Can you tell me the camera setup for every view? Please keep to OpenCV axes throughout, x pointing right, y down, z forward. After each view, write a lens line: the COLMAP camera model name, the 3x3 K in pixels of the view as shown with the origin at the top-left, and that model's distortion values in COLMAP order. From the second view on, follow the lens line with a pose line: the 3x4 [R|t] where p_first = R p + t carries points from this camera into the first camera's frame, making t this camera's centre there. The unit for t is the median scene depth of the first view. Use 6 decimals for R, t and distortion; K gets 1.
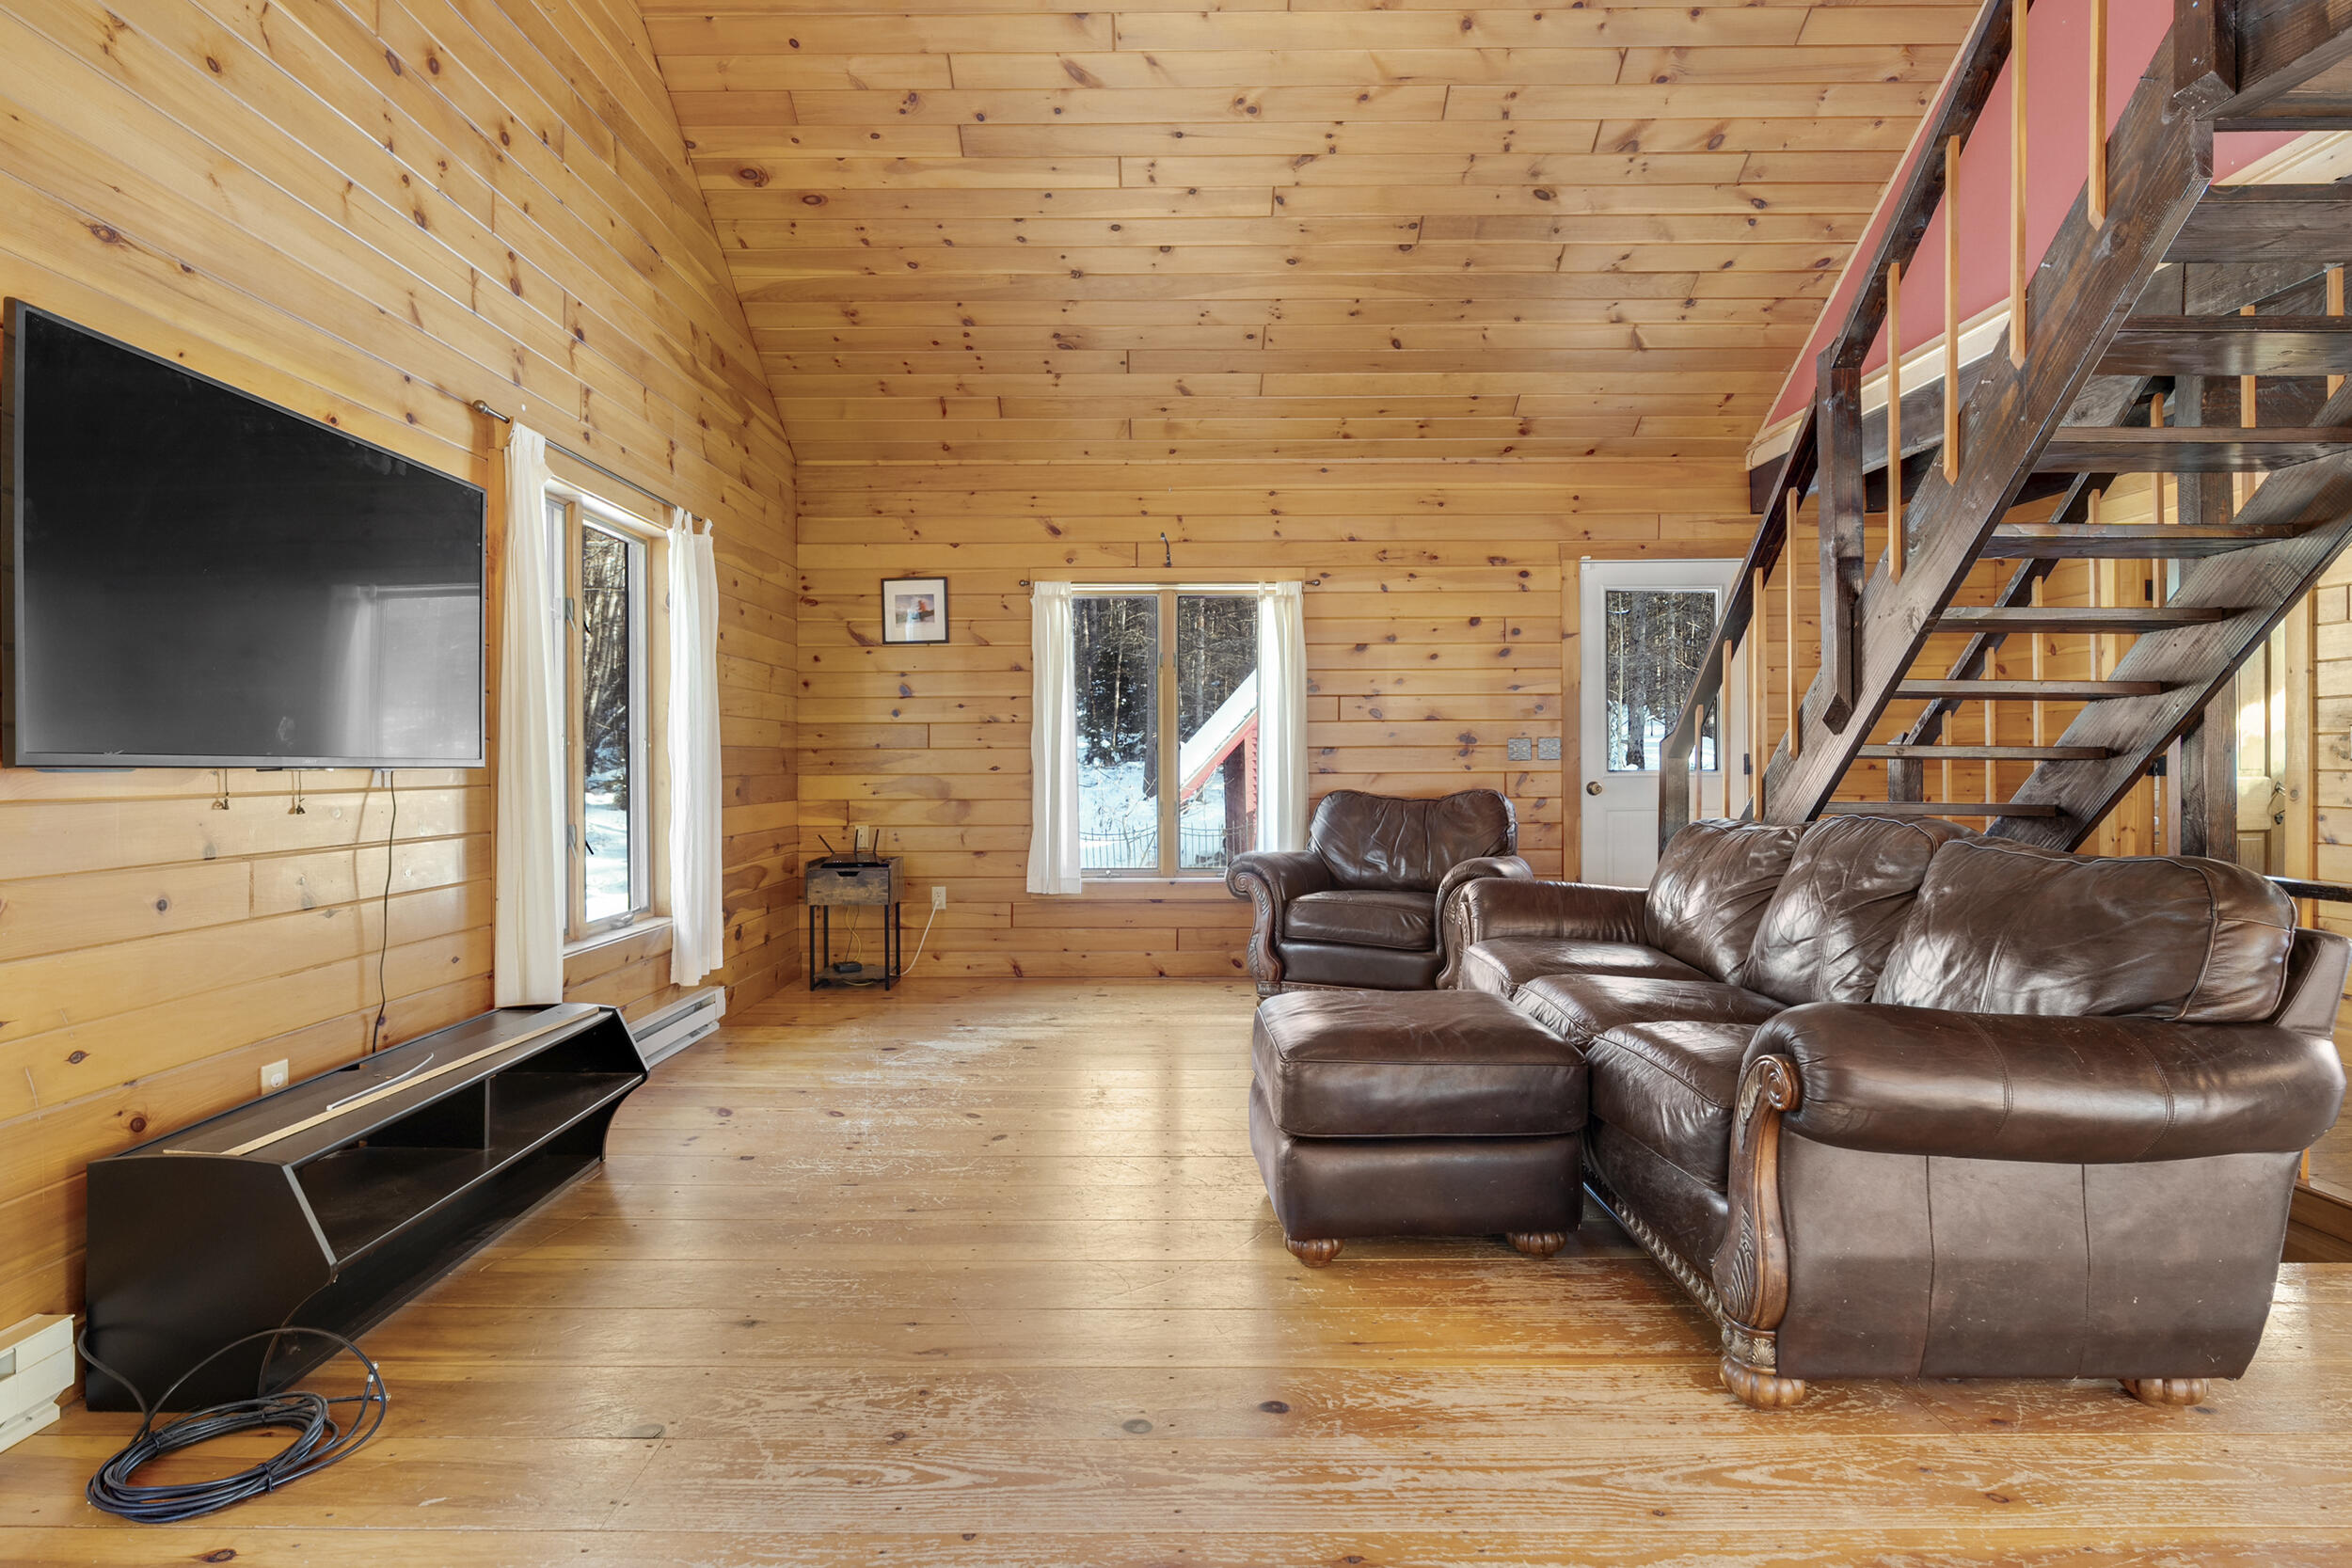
lens RADIAL K [[1183.2, 0, 1166.6], [0, 1183.2, 764.1], [0, 0, 1]] dist [0.003299, 0.000058]
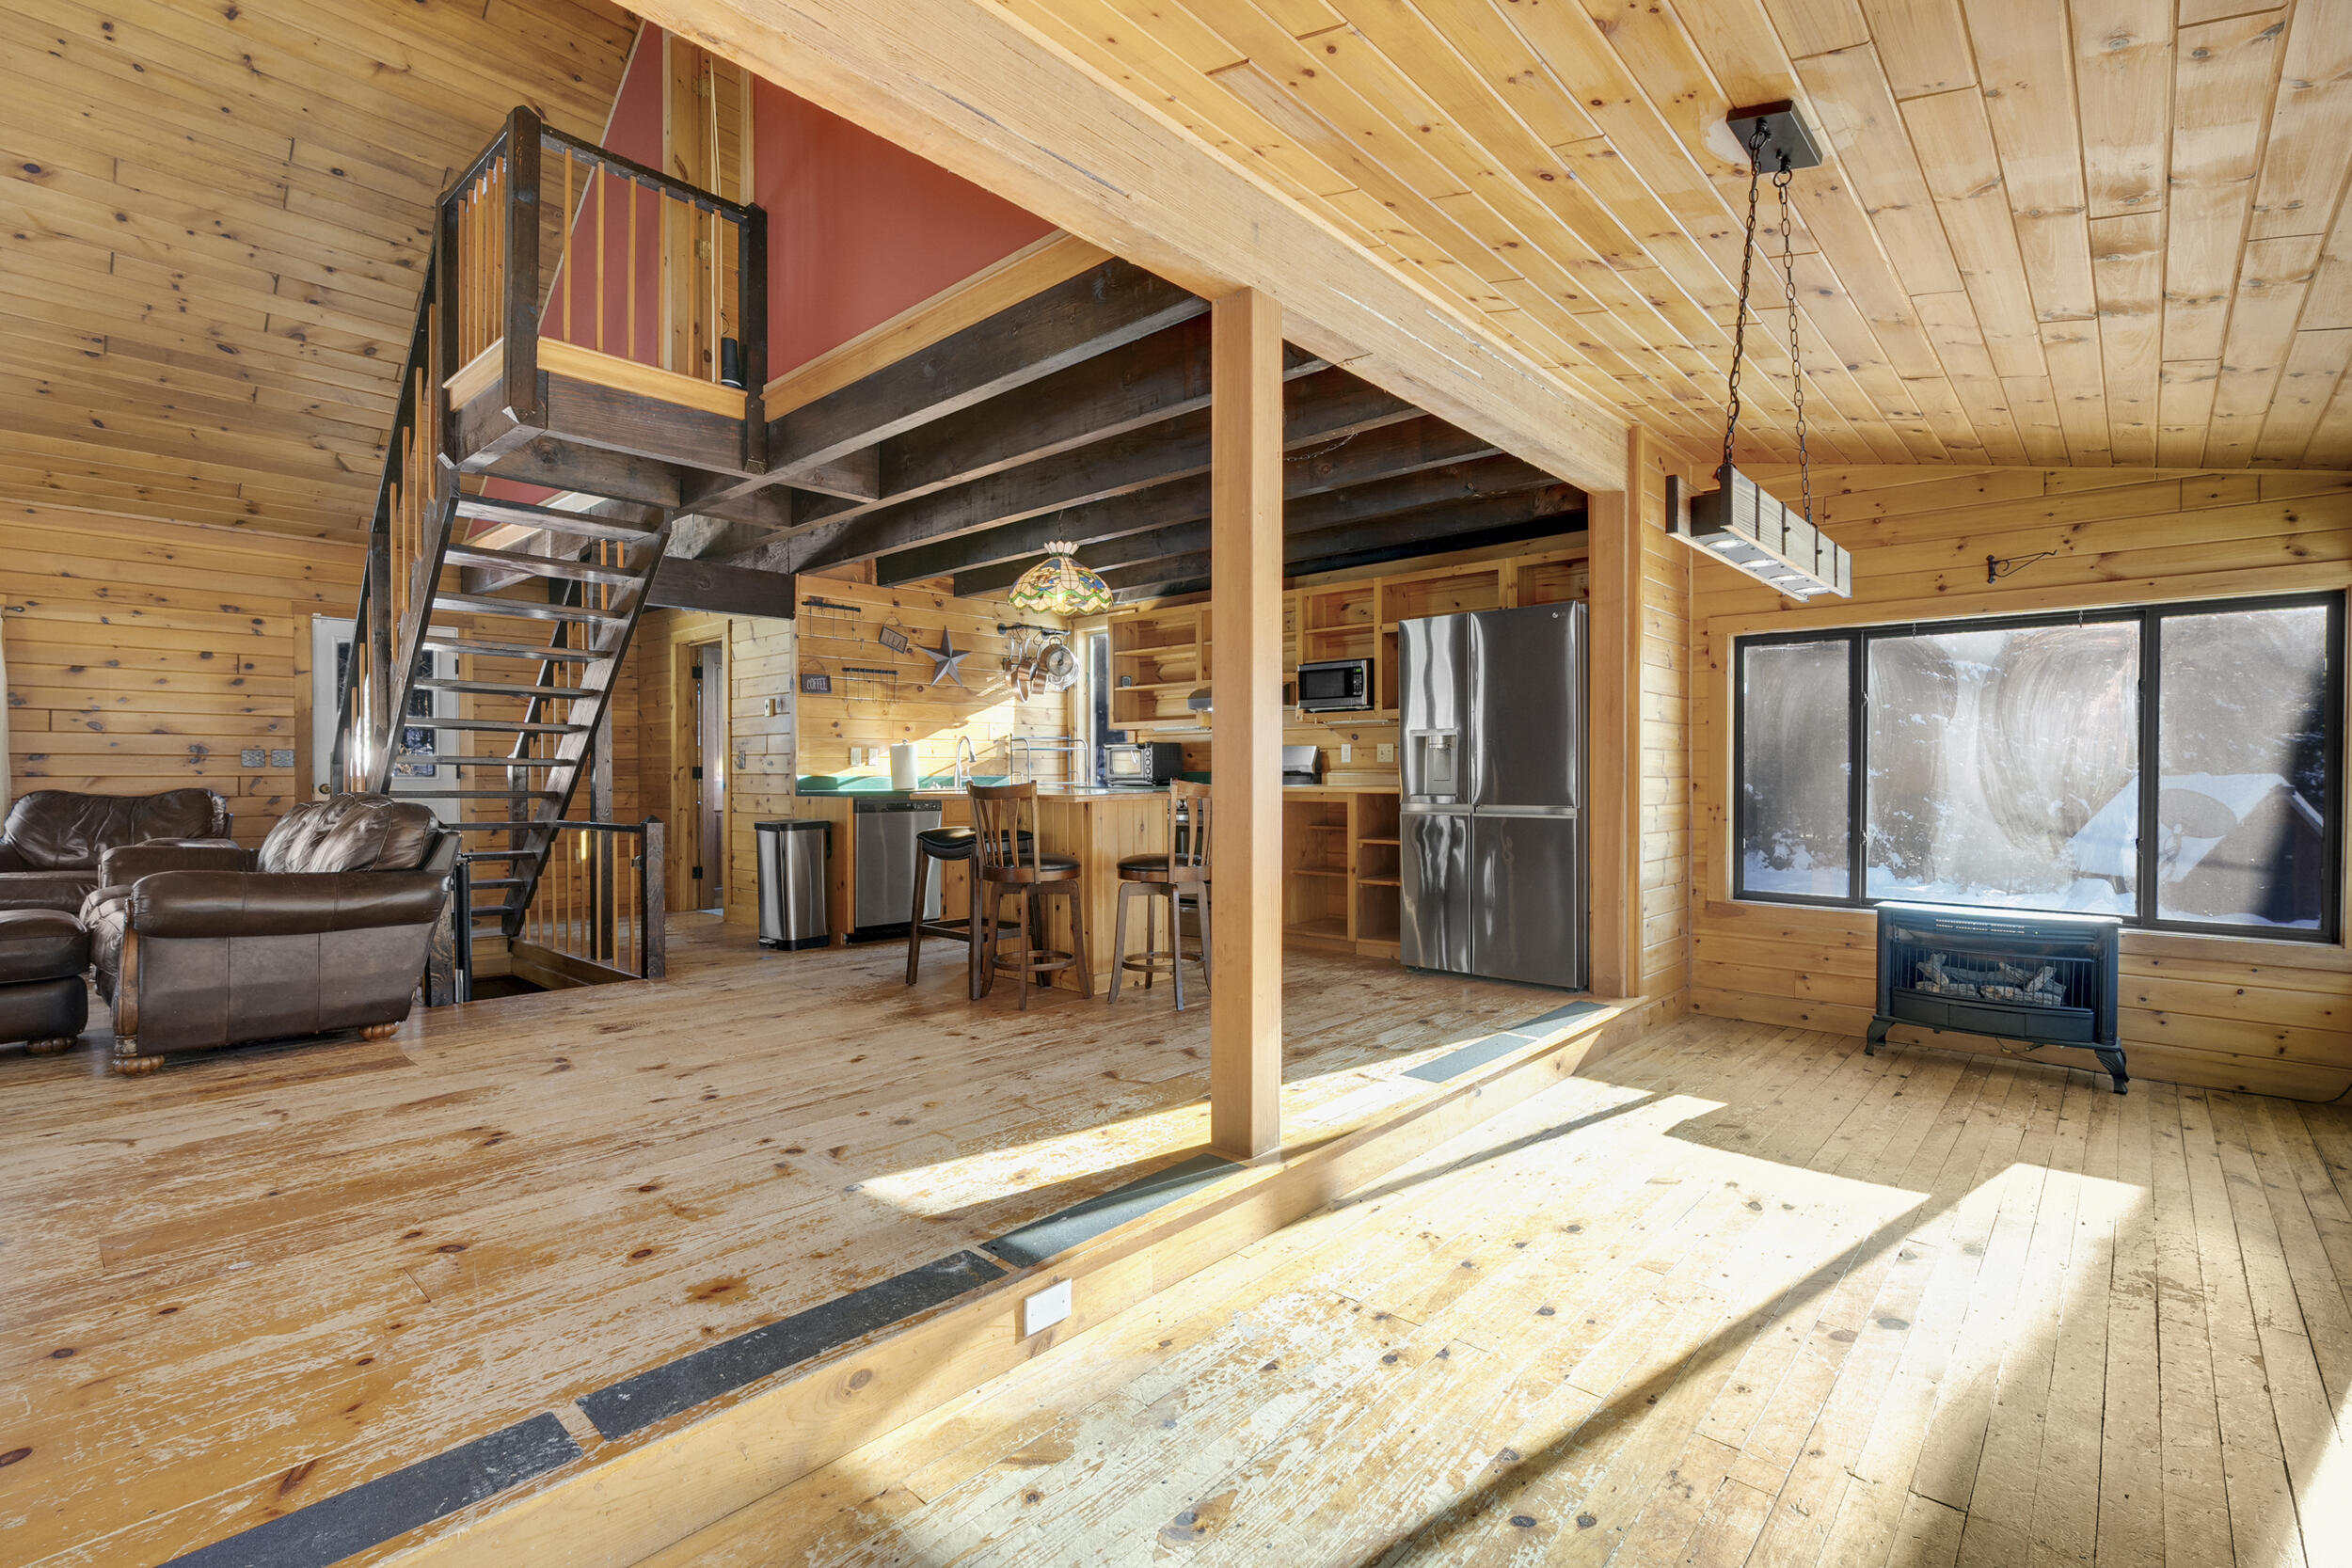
lens RADIAL K [[1061.3, 0, 1166.5], [0, 1061.3, 789.4], [0, 0, 1]] dist [-0.012270, 0.002873]
pose [[0.672318, -0.006166, 0.740237, 0.121033], [0.001411, 0.999974, 0.007047, 0.014636], [-0.740261, -0.003693, 0.672309, -0.503827]]
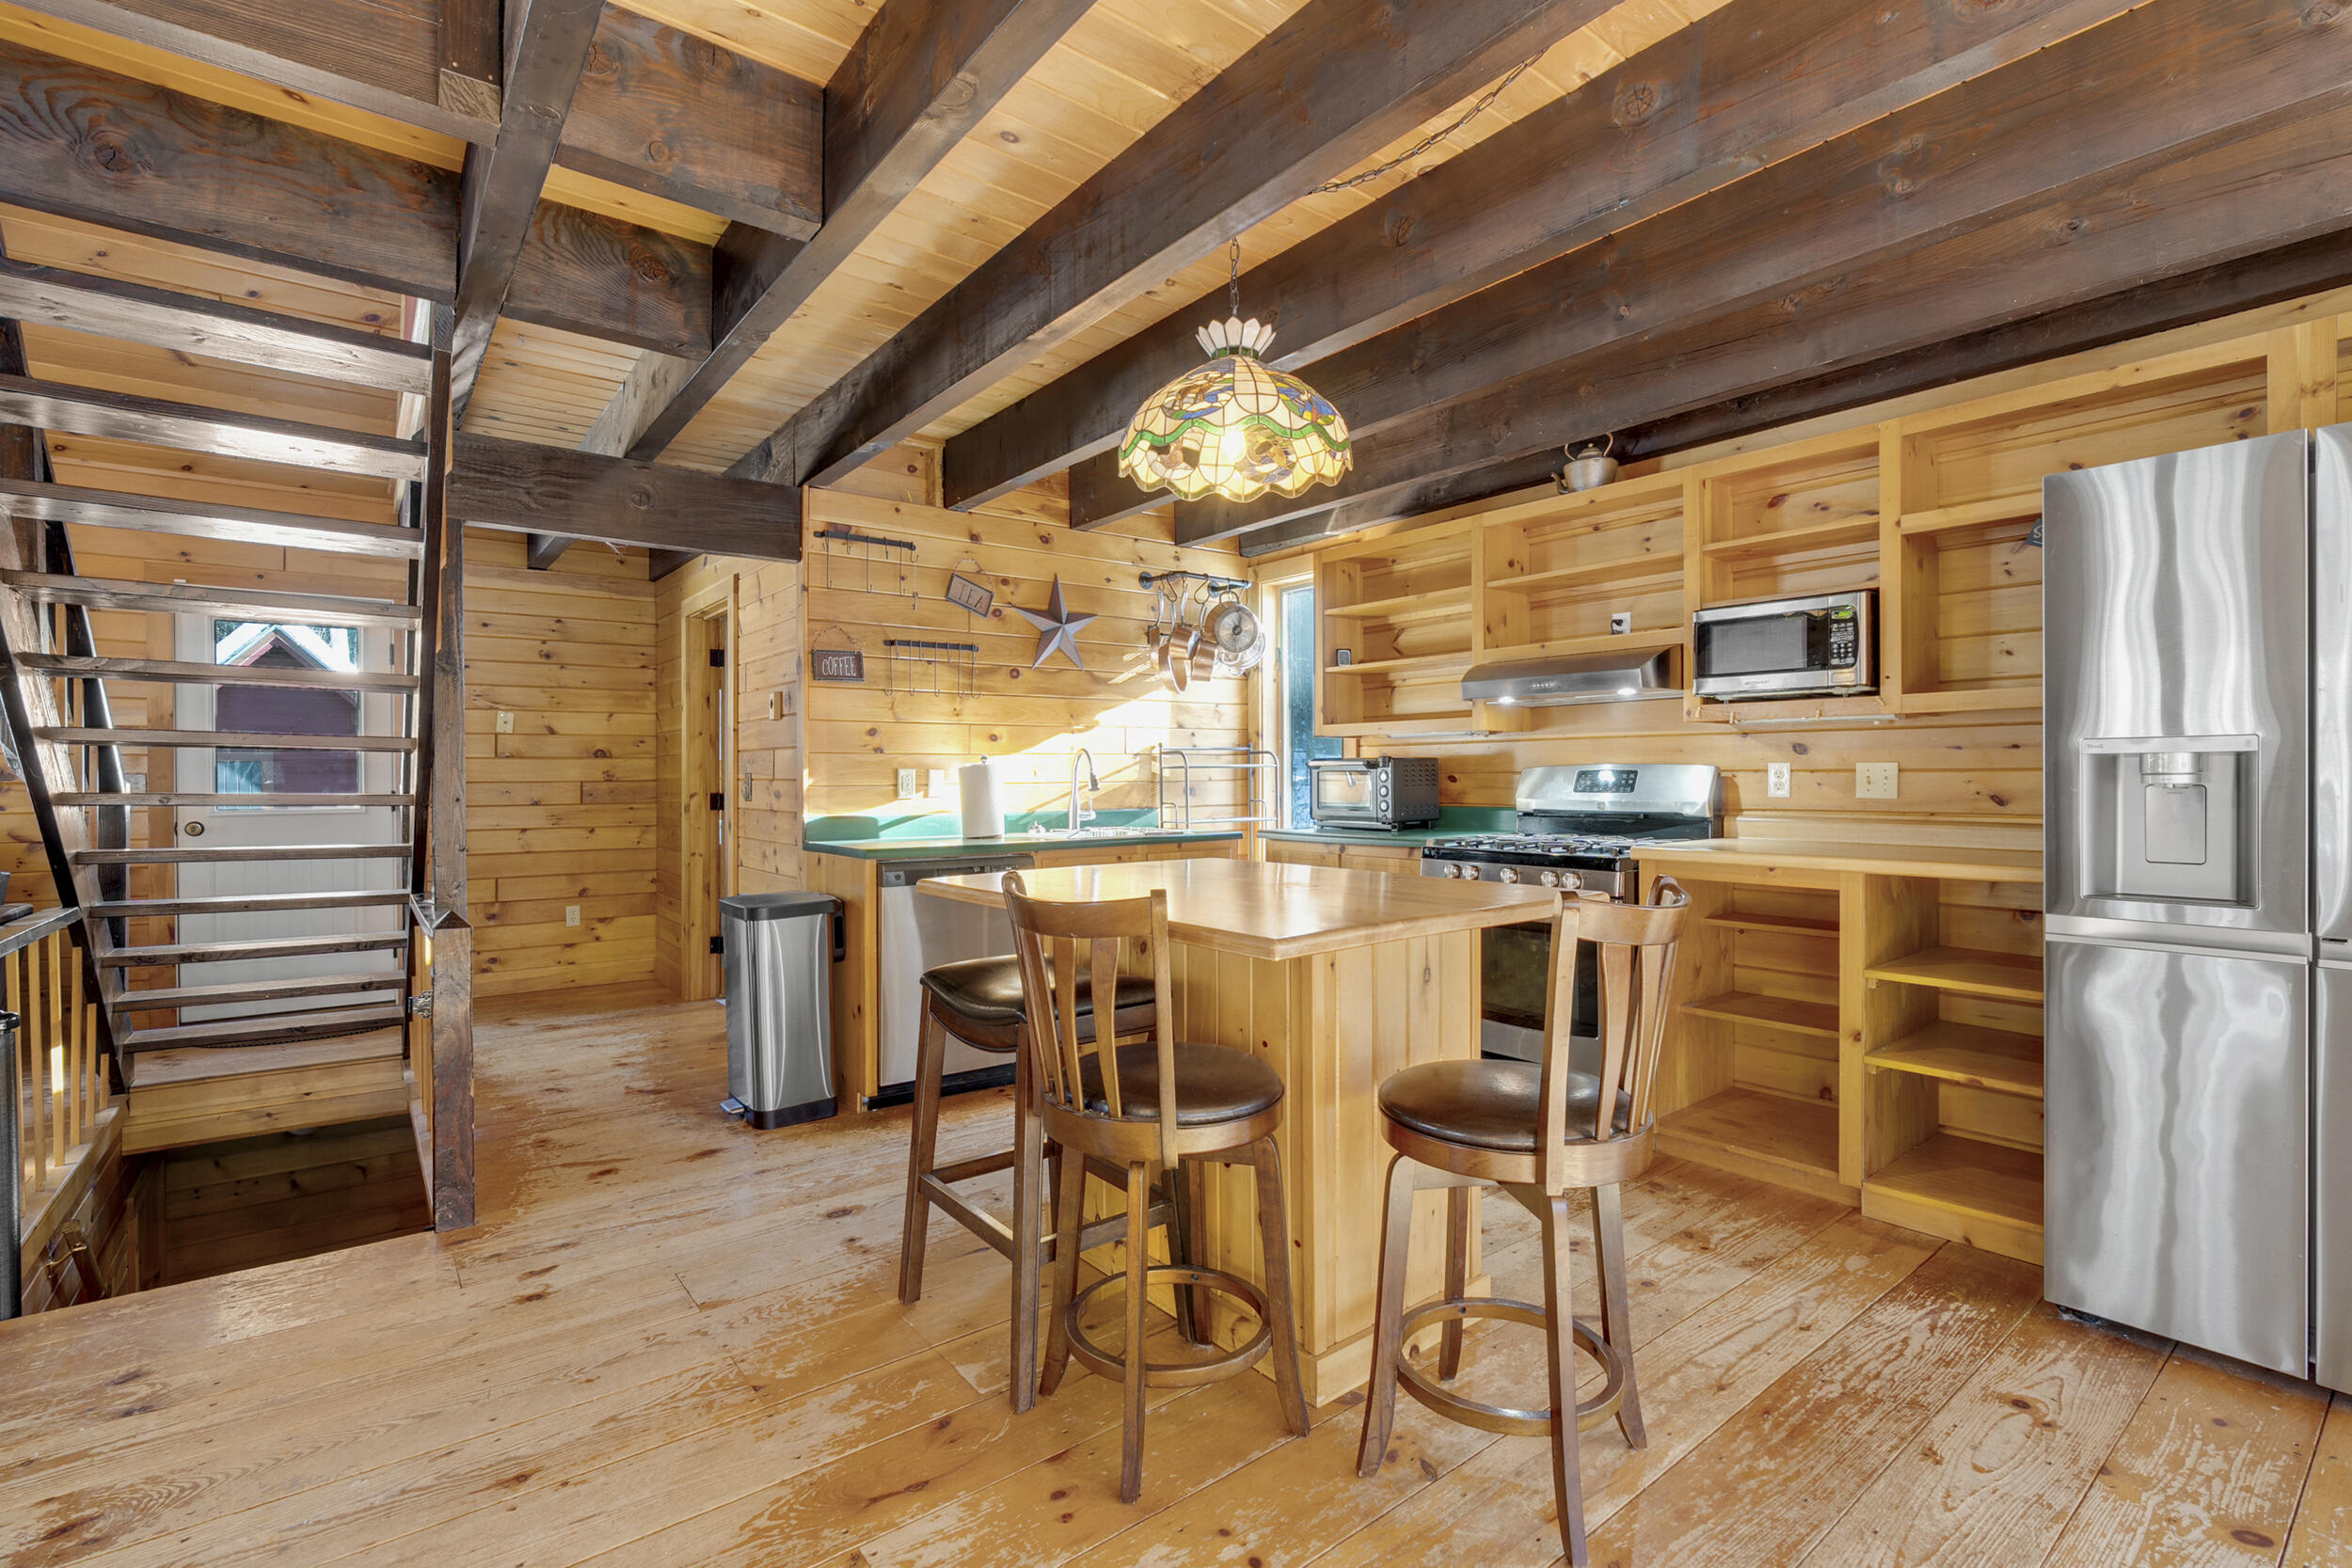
lens RADIAL K [[1061.3, 0, 1176.3], [0, 1061.3, 787.5], [0, 0, 1]] dist [-0.012270, 0.002873]
pose [[0.781897, -0.004325, 0.623392, 0.446327], [0.001678, 0.999987, 0.004832, -0.013871], [-0.623405, -0.002732, 0.781894, -0.147716]]
